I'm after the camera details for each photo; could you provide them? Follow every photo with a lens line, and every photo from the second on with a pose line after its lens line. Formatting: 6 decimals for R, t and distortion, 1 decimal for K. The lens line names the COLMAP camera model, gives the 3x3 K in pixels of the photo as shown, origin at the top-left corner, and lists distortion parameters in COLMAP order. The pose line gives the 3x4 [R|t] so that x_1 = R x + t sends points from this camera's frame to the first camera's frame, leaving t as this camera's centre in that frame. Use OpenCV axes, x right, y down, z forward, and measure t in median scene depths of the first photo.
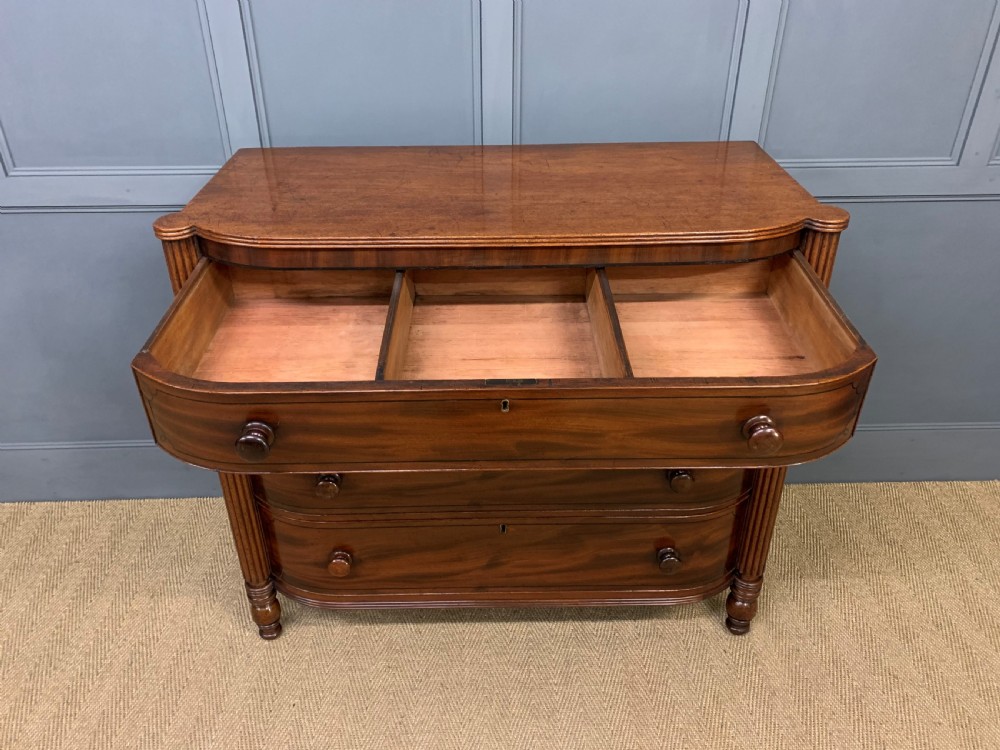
lens RADIAL K [[787.0, 0, 492.5], [0, 787.0, 370.5], [0, 0, 1]] dist [0.017200, 0.003229]
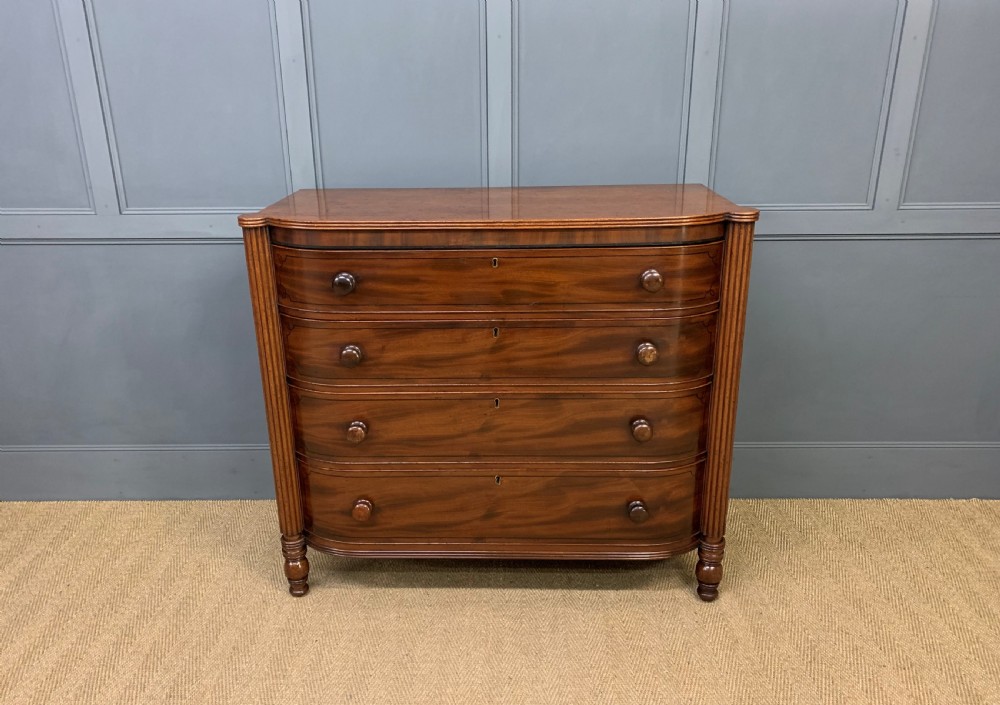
lens RADIAL K [[778.3, 0, 487.9], [0, 778.3, 364.7], [0, 0, 1]] dist [0.032712, -0.012391]
pose [[0.999084, 0.008809, -0.041883, 0.042494], [-0.016713, 0.981189, -0.192324, 0.236035], [0.039401, 0.192847, 0.980437, -0.185791]]
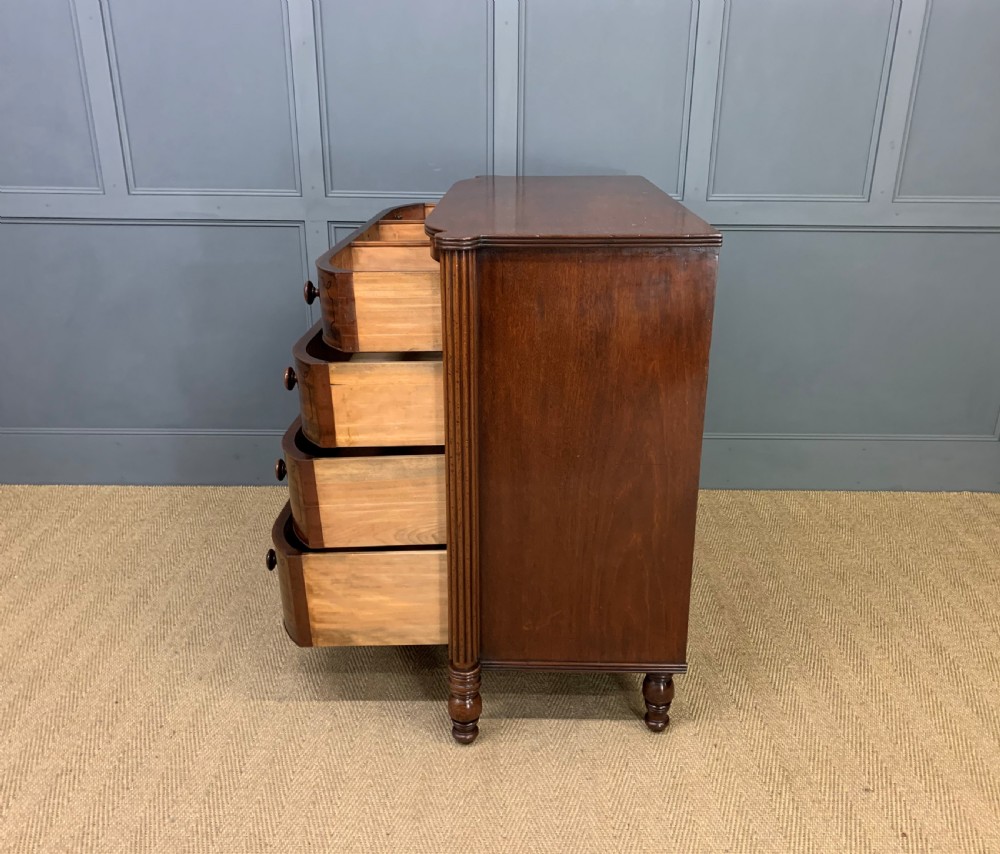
lens RADIAL K [[874.5, 0, 498.3], [0, 874.5, 422.4], [0, 0, 1]] dist [0.031185, -0.011778]
pose [[0.999405, 0.022288, -0.026324, 0.042650], [-0.026467, 0.984931, -0.170911, 0.363830], [0.022119, 0.171506, 0.984935, -0.356142]]
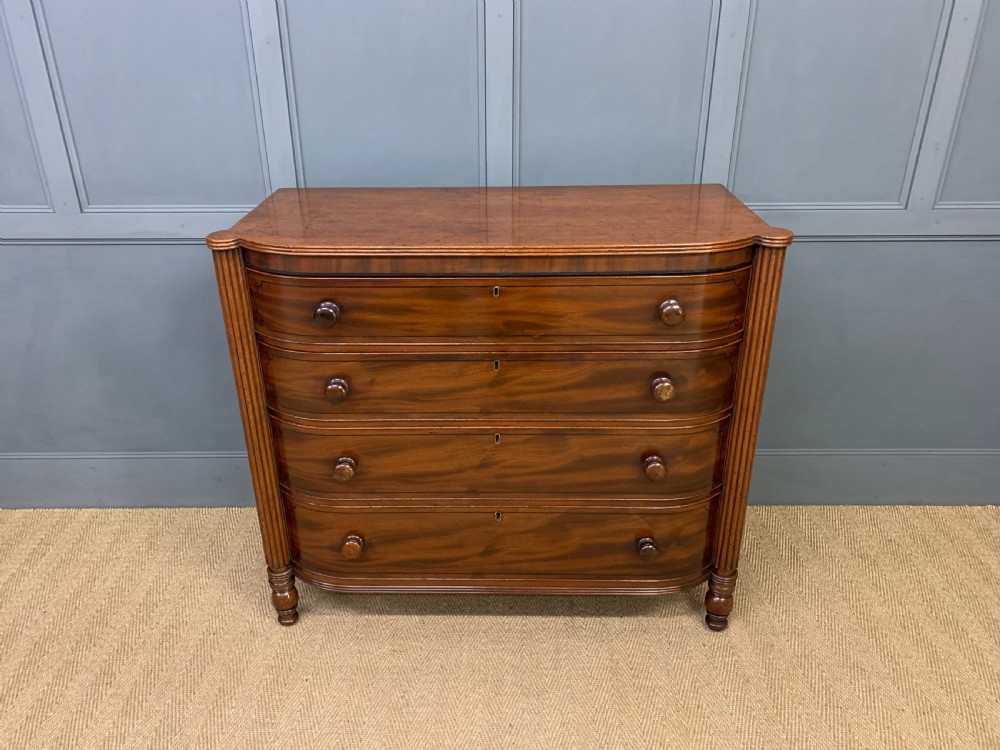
lens RADIAL K [[766.9, 0, 488.6], [0, 766.9, 371.6], [0, 0, 1]] dist [0.018580, 0.005089]
pose [[0.999451, 0.012063, -0.030868, 0.028496], [-0.015069, 0.994965, -0.099082, 0.095804], [0.029517, 0.099493, 0.994600, -0.097754]]
